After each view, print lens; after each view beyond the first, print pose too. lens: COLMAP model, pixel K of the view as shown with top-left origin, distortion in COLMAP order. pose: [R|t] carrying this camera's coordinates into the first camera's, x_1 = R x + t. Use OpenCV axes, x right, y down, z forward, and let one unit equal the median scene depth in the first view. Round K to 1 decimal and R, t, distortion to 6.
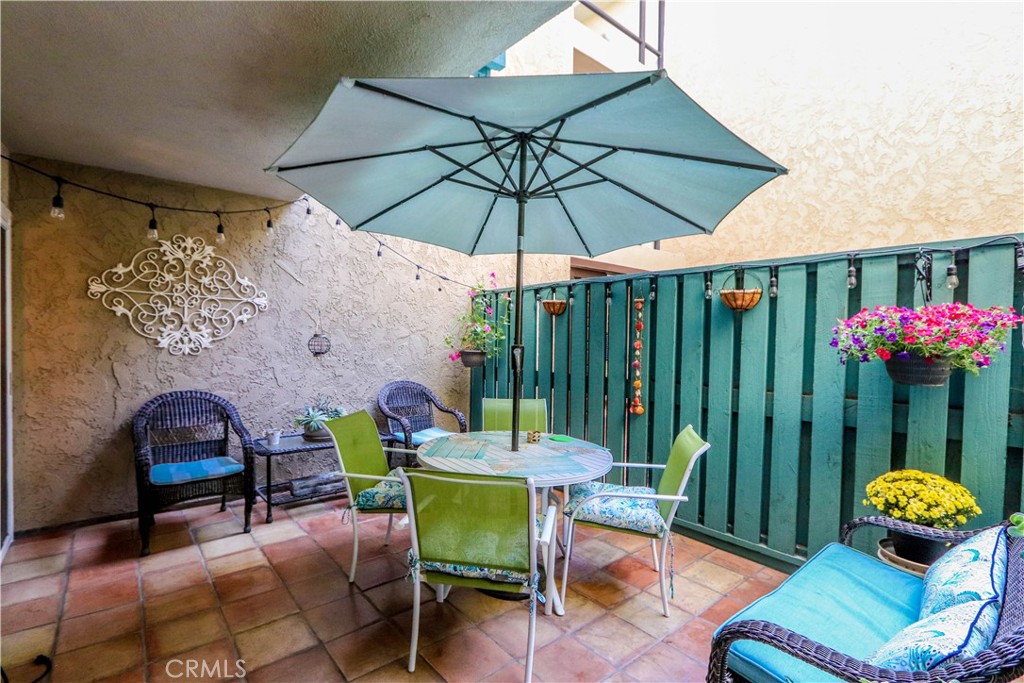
lens RADIAL K [[476.0, 0, 514.3], [0, 476.0, 346.1], [0, 0, 1]] dist [-0.017570, 0.002473]
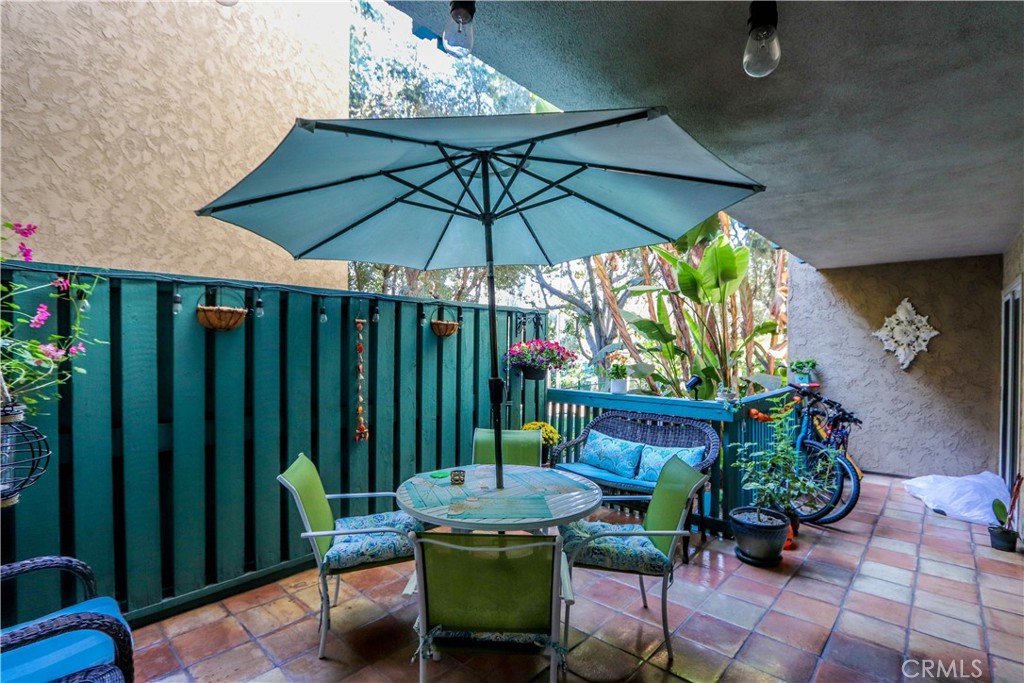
lens RADIAL K [[476.0, 0, 513.1], [0, 476.0, 346.5], [0, 0, 1]] dist [-0.017570, 0.002473]
pose [[-0.122297, -0.020353, 0.992285, -0.593318], [0.009338, 0.999722, 0.021656, -0.053186], [-0.992450, 0.011915, -0.122073, 0.682308]]
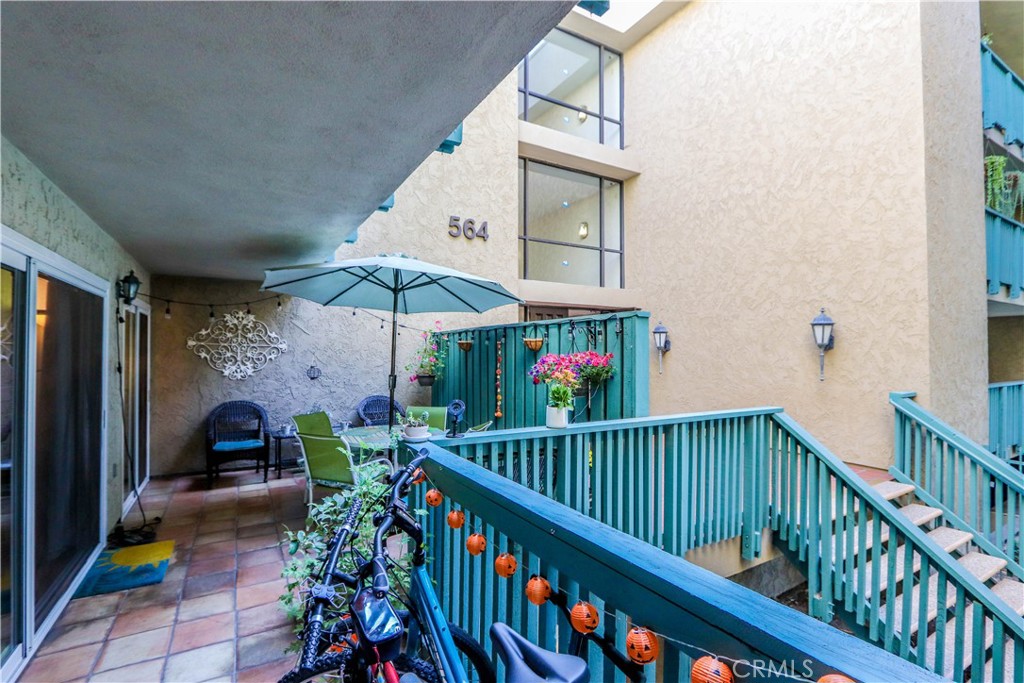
lens RADIAL K [[476.0, 0, 513.6], [0, 476.0, 346.1], [0, 0, 1]] dist [-0.017570, 0.002473]
pose [[0.984912, -0.017745, -0.172142, 0.481113], [0.011748, 0.999290, -0.035794, -0.024490], [0.172655, 0.033231, 0.984422, -0.427705]]
